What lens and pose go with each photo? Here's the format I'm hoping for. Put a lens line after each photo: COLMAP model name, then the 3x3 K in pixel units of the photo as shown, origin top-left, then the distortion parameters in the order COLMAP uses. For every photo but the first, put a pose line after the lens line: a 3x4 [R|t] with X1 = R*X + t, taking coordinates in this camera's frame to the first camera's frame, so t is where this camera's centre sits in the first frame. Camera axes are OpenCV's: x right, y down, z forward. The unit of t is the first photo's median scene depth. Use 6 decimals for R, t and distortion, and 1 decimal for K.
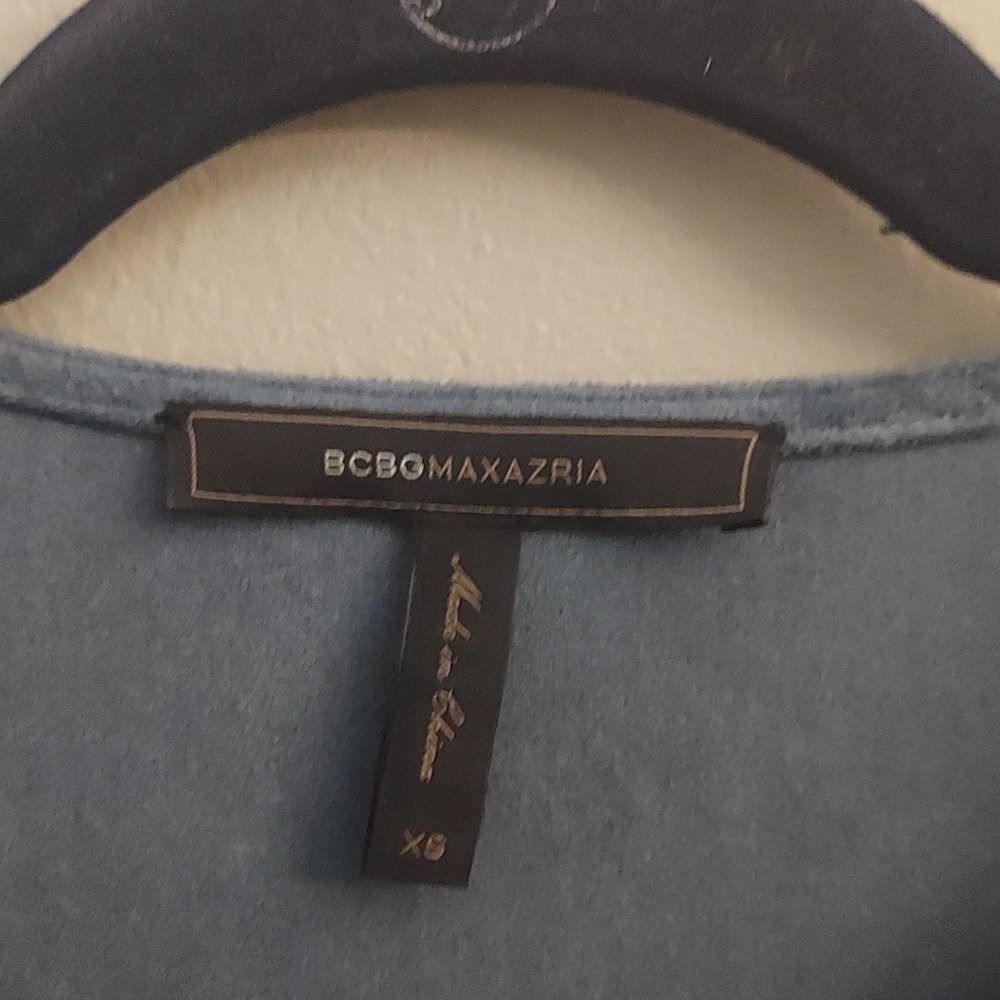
lens RADIAL K [[1662.2, 0, 497.2], [0, 1662.2, 493.4], [0, 0, 1]] dist [0.142132, 0.000000]
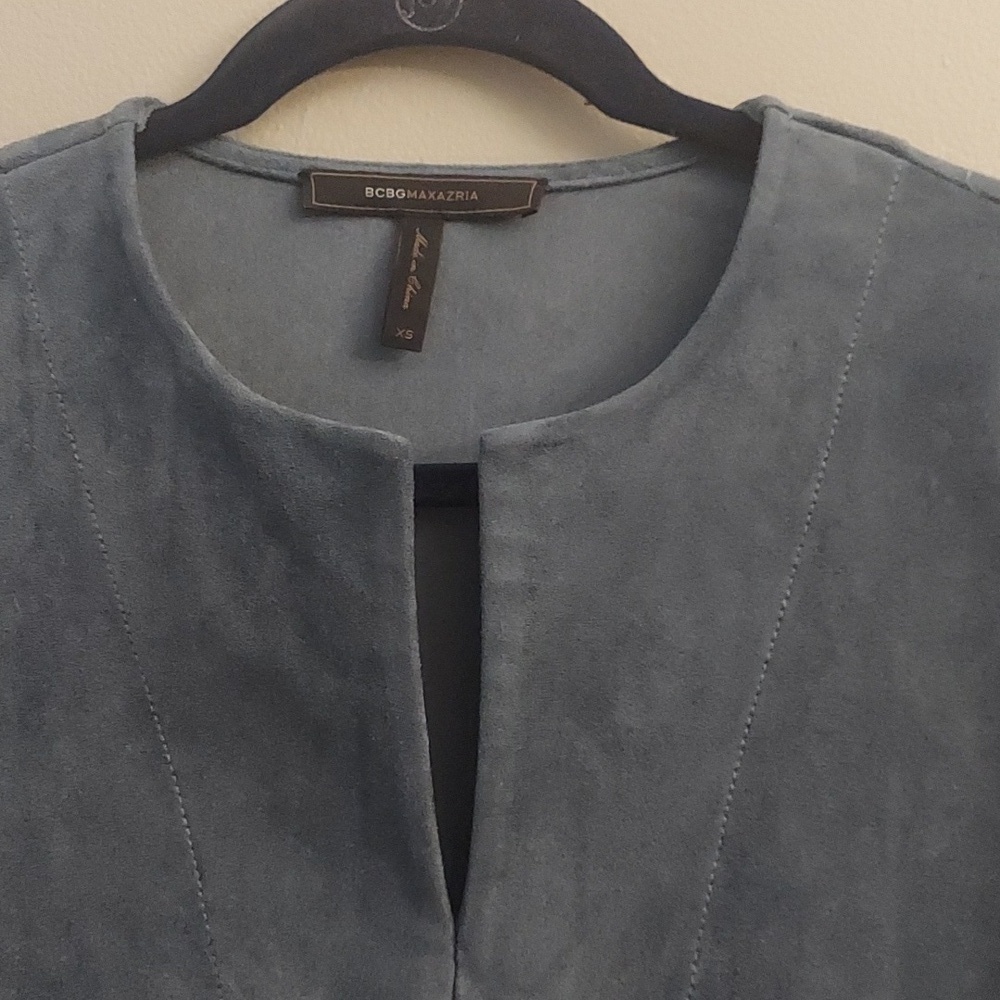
lens RADIAL K [[1662.2, 0, 493.6], [0, 1662.2, 507.9], [0, 0, 1]] dist [0.142132, 0.000000]
pose [[0.999330, 0.011768, 0.034669, 0.007388], [-0.009167, 0.997199, -0.074235, 0.645820], [-0.035446, 0.073867, 0.996638, -1.493271]]
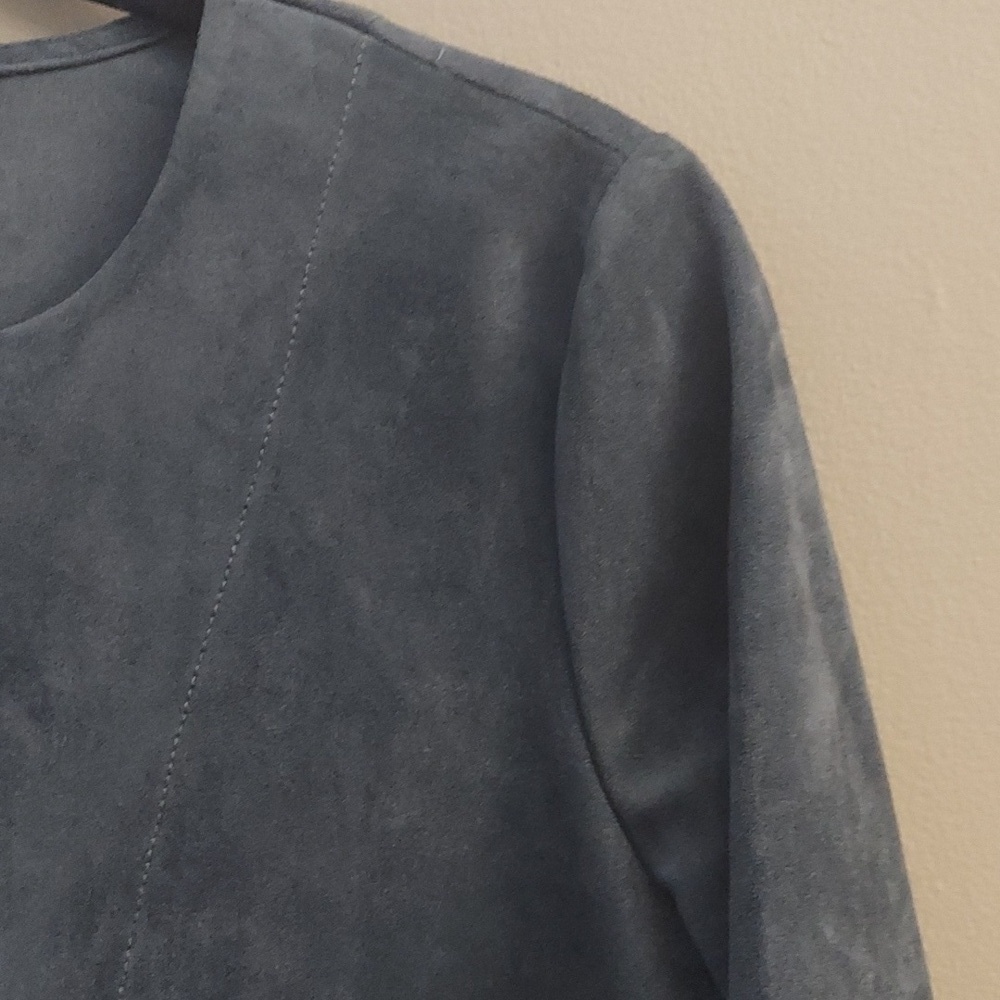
lens RADIAL K [[1662.2, 0, 507.1], [0, 1662.2, 505.0], [0, 0, 1]] dist [0.142132, 0.000000]
pose [[0.999524, -0.004037, -0.030601, 0.923057], [0.004016, 0.999992, -0.000746, 0.547517], [0.030603, 0.000622, 0.999531, -1.224296]]
